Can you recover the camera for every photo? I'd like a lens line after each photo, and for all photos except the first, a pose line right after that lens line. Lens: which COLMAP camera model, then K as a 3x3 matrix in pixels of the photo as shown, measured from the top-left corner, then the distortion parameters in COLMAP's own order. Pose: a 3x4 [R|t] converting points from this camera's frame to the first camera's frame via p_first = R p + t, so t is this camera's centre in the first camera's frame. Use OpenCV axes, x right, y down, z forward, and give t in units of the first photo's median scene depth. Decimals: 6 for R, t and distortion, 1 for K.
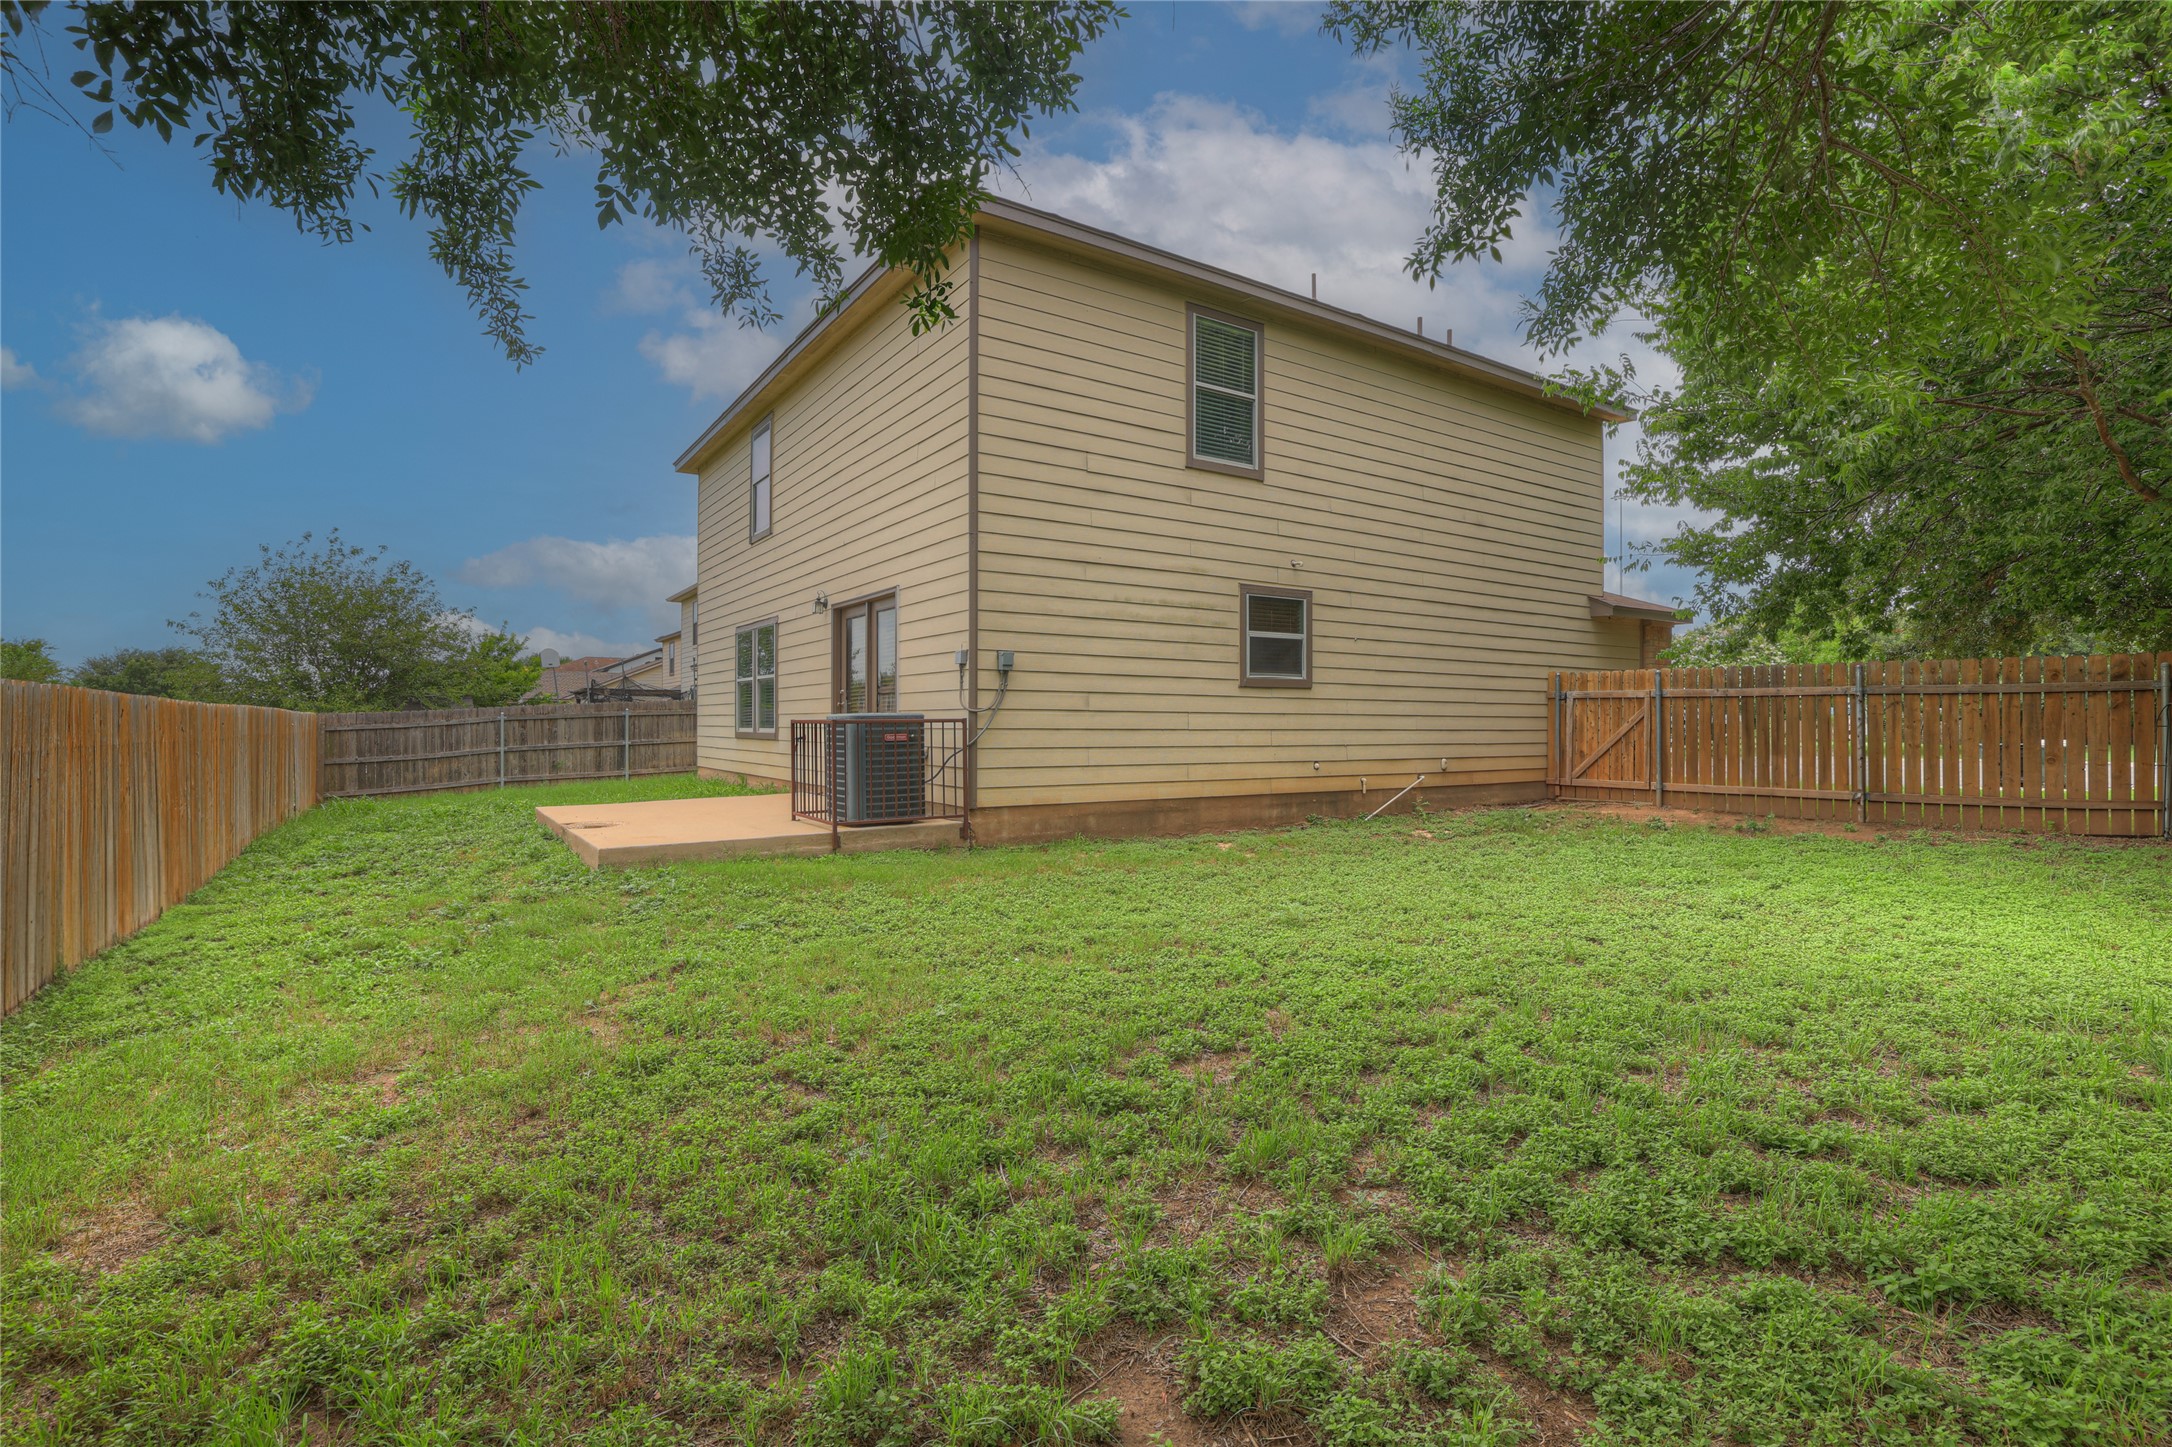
lens RADIAL K [[1021.7, 0, 1070.8], [0, 1021.7, 729.9], [0, 0, 1]] dist [-0.047696, 0.023203]
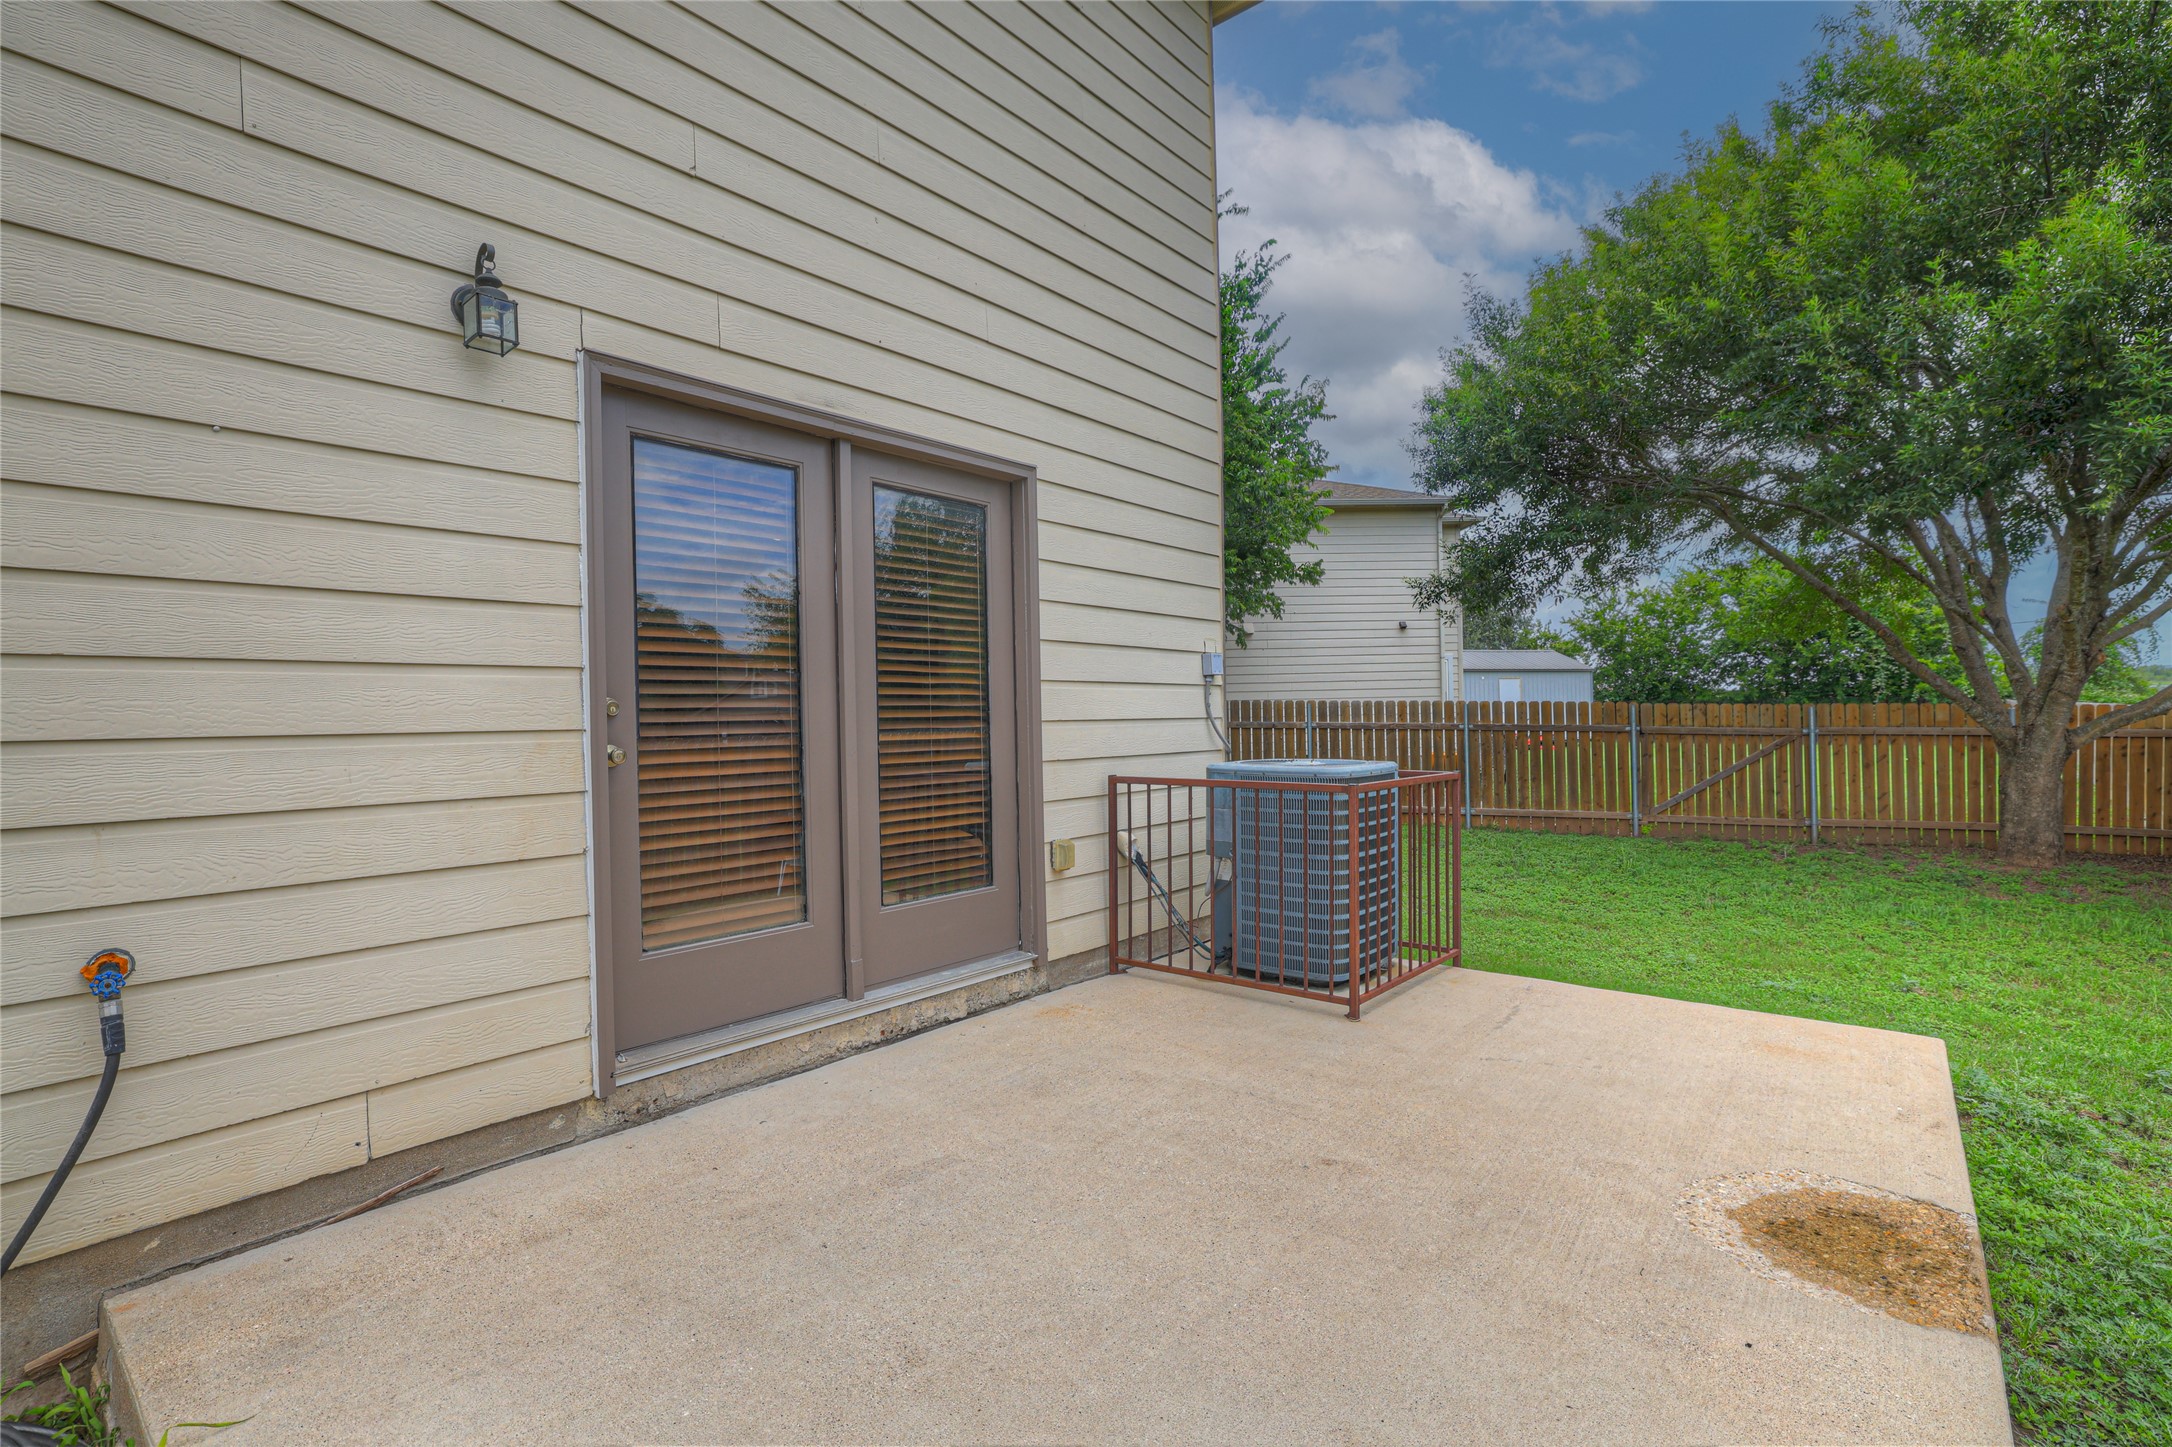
lens RADIAL K [[1021.7, 0, 1070.8], [0, 1021.7, 729.9], [0, 0, 1]] dist [-0.047696, 0.023203]
pose [[-0.296279, -0.000270, 0.955101, -0.338824], [0.026263, 0.999620, 0.008430, -0.020536], [-0.954740, 0.027581, -0.296159, 0.651246]]
